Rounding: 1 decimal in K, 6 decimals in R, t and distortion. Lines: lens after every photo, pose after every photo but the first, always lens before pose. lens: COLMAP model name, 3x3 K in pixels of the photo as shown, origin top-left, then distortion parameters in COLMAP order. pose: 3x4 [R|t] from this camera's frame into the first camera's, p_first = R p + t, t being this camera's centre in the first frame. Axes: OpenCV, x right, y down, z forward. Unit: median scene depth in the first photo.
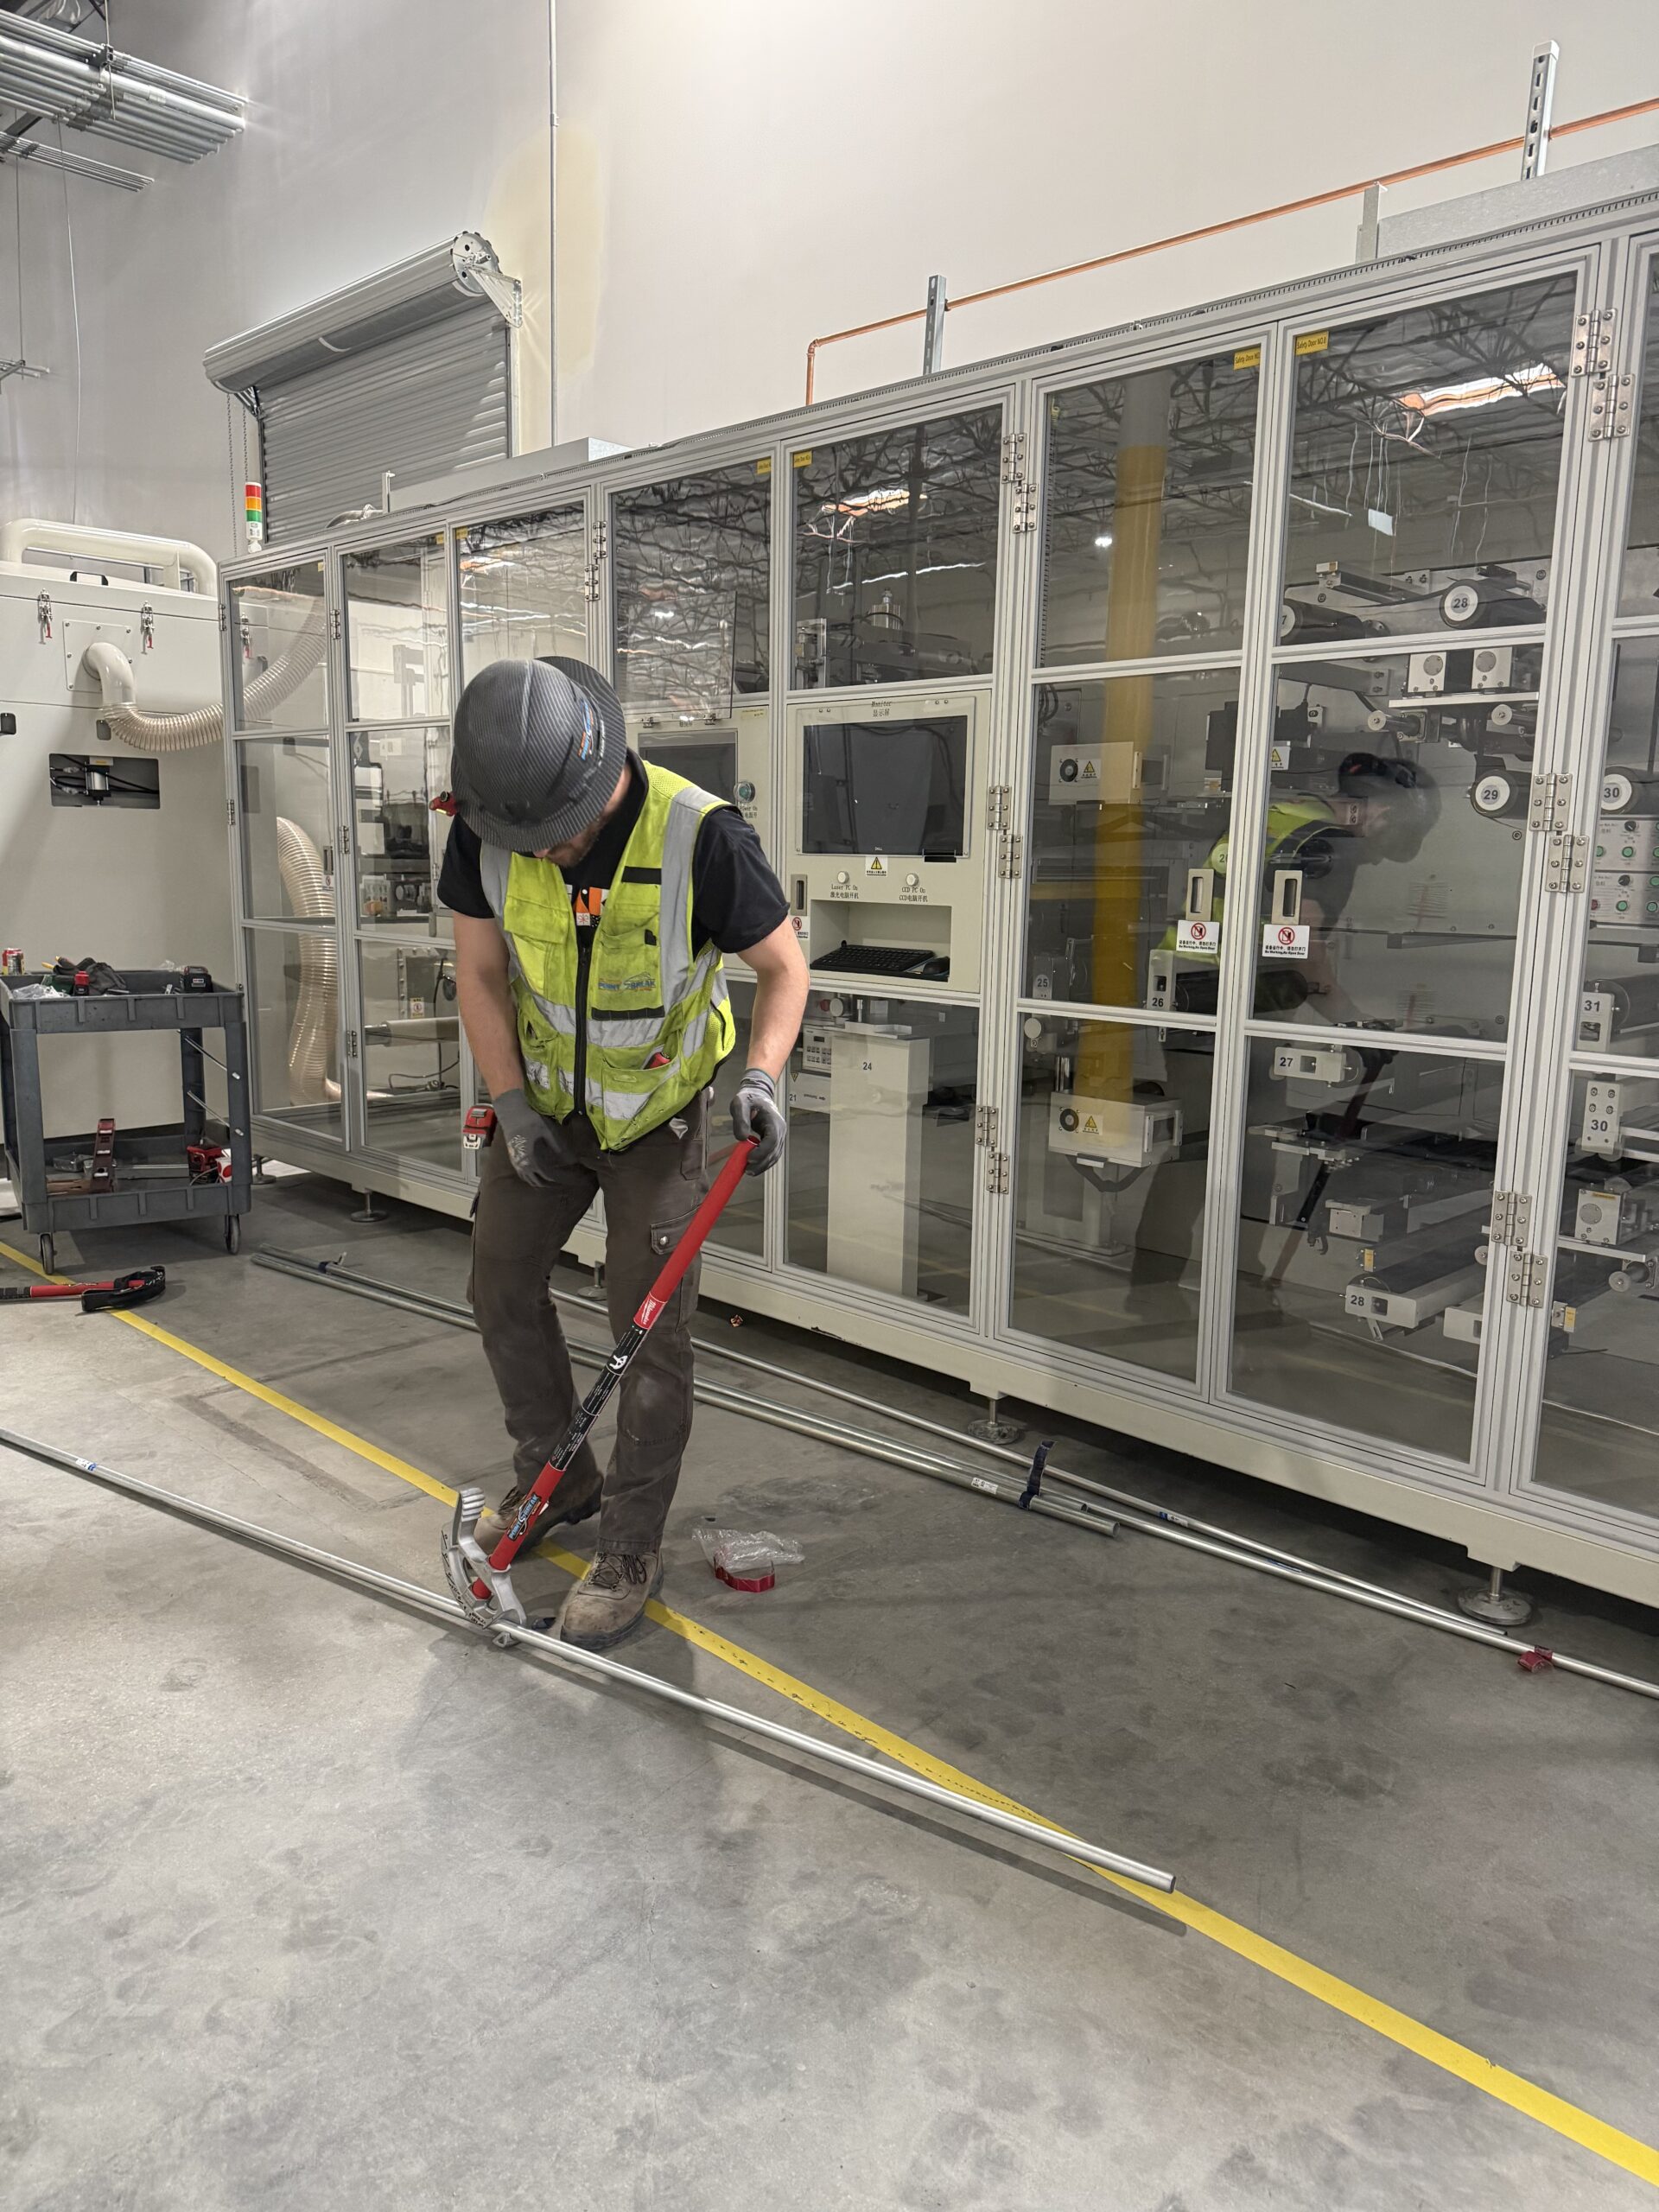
lens RADIAL K [[1575.2, 0, 829.5], [0, 1575.2, 1106.0], [0, 0, 1]] dist [0.058205, -0.066198]
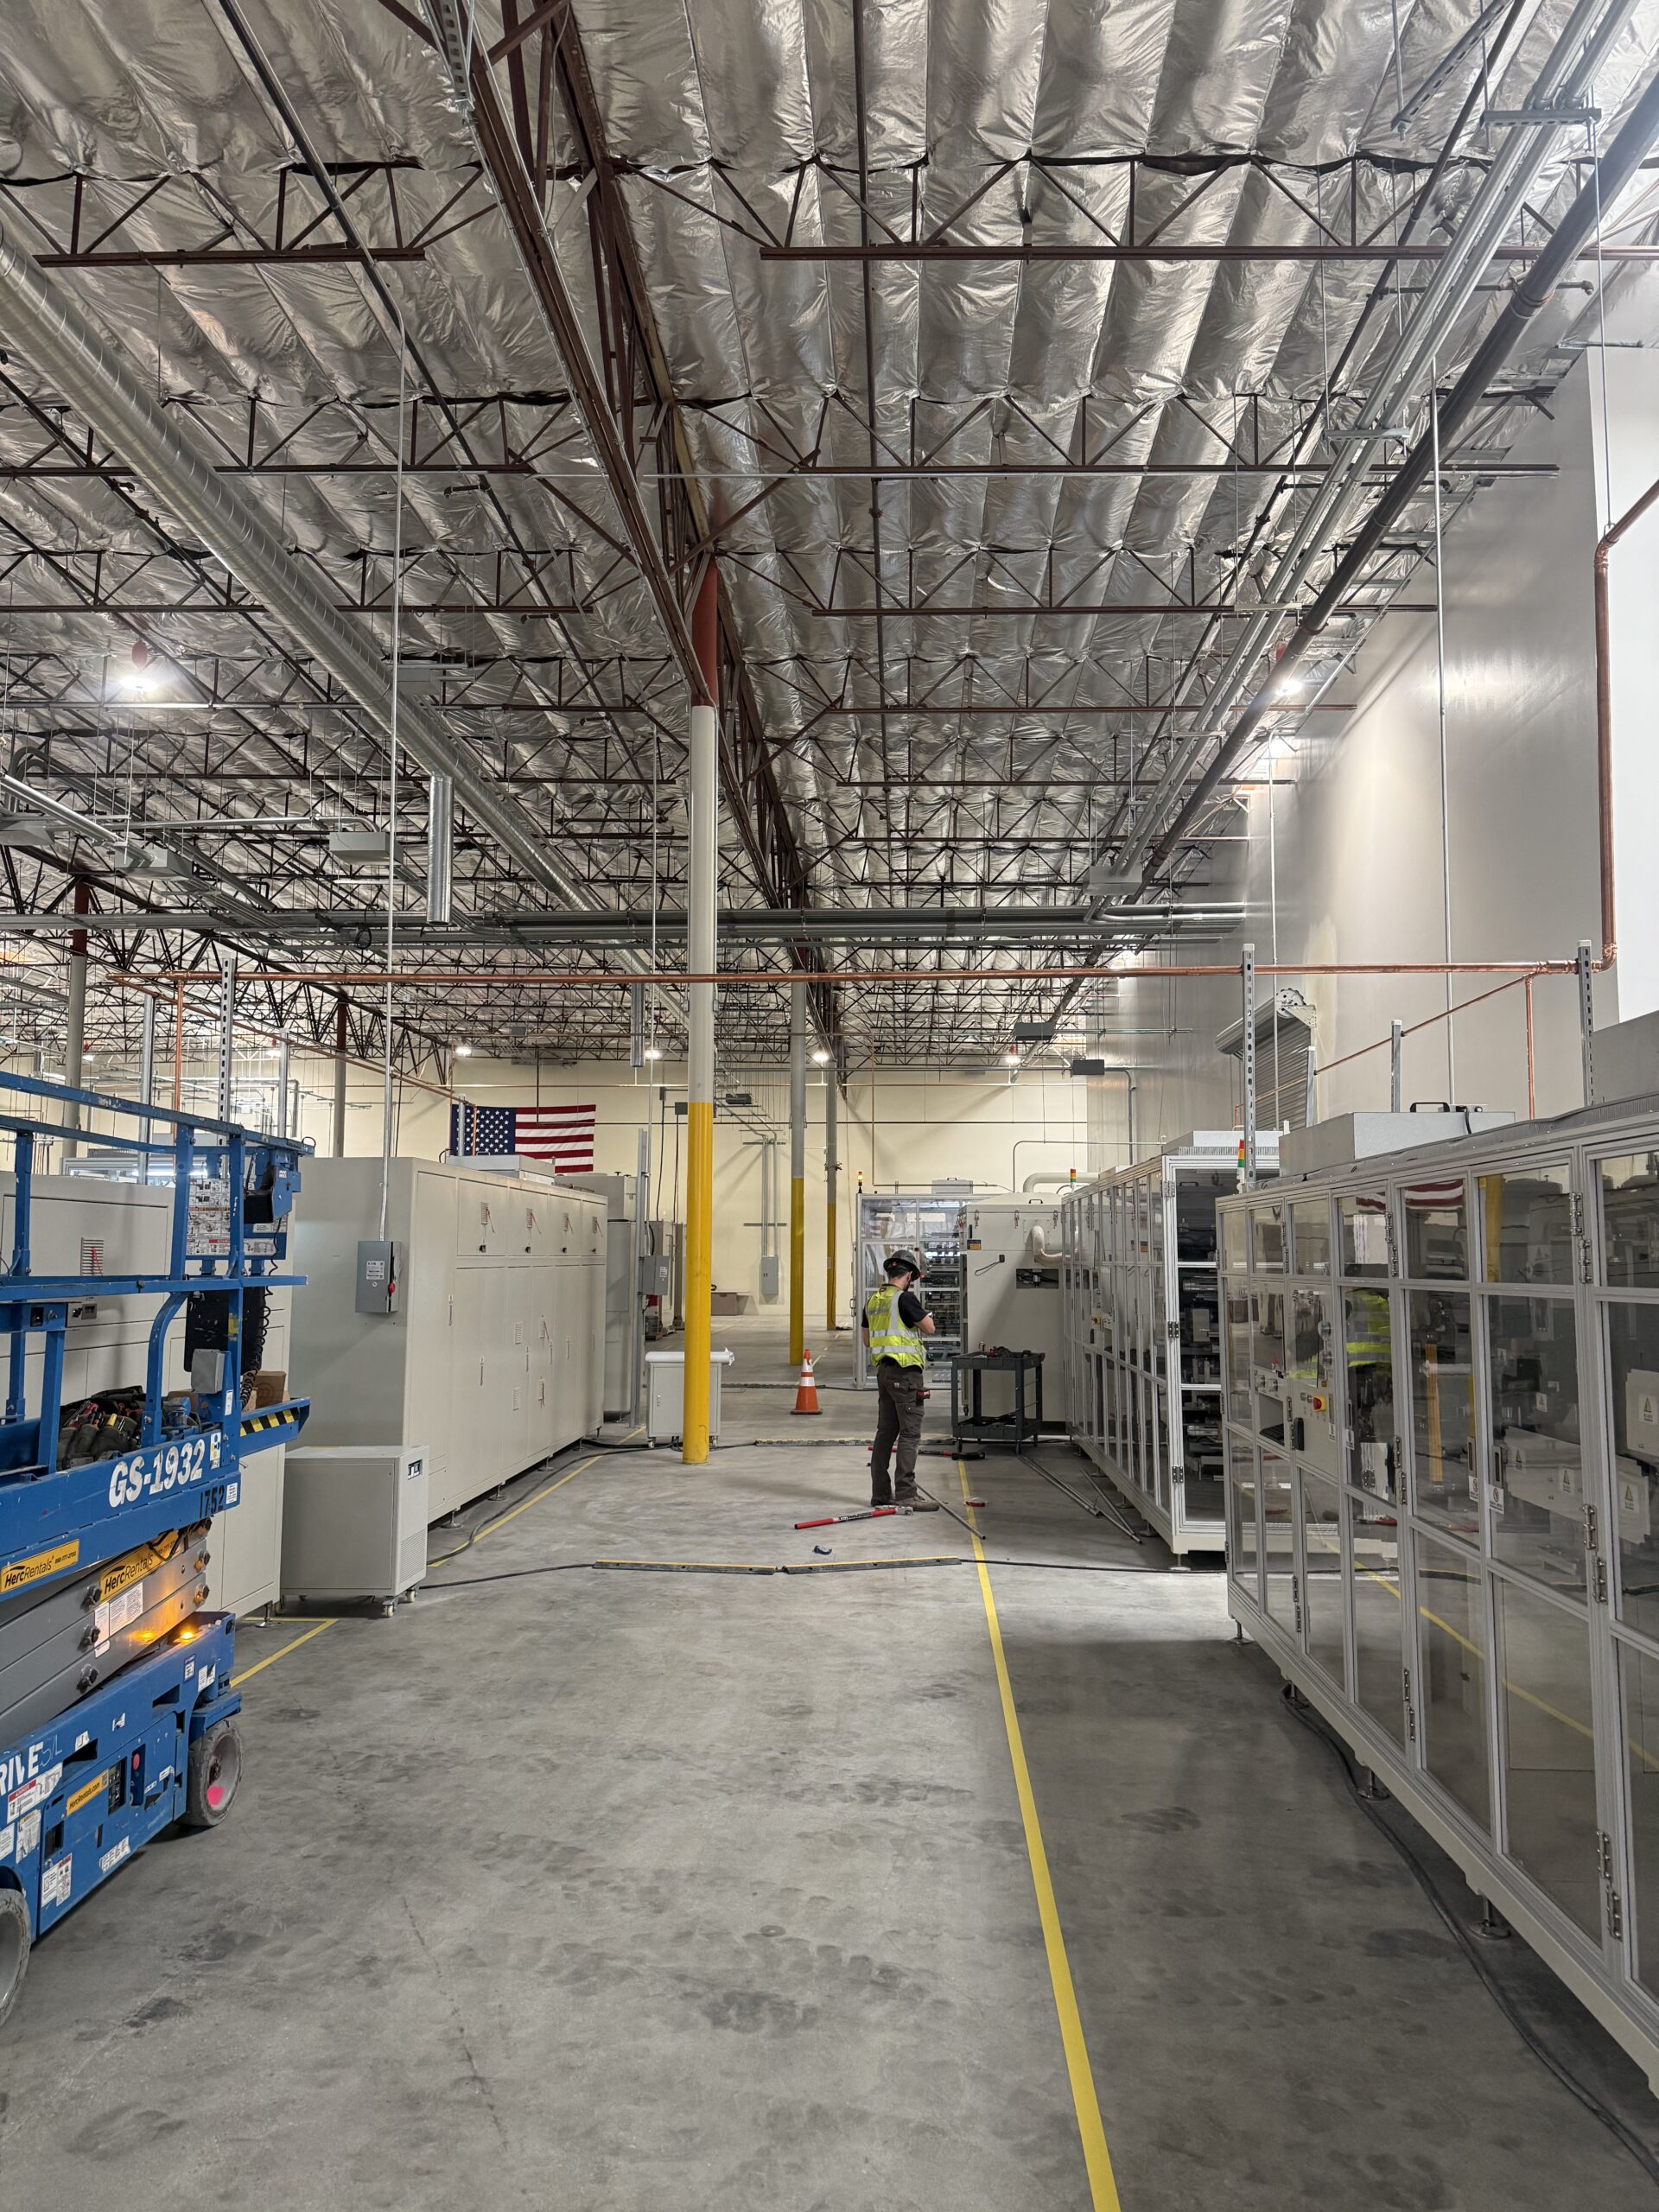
lens RADIAL K [[1575.2, 0, 829.5], [0, 1575.2, 1106.0], [0, 0, 1]] dist [0.058205, -0.066198]
pose [[0.674357, -0.093625, -0.732446, 1.202193], [-0.107674, 0.968859, -0.222979, 0.129472], [0.730513, 0.229232, 0.643276, -0.941120]]
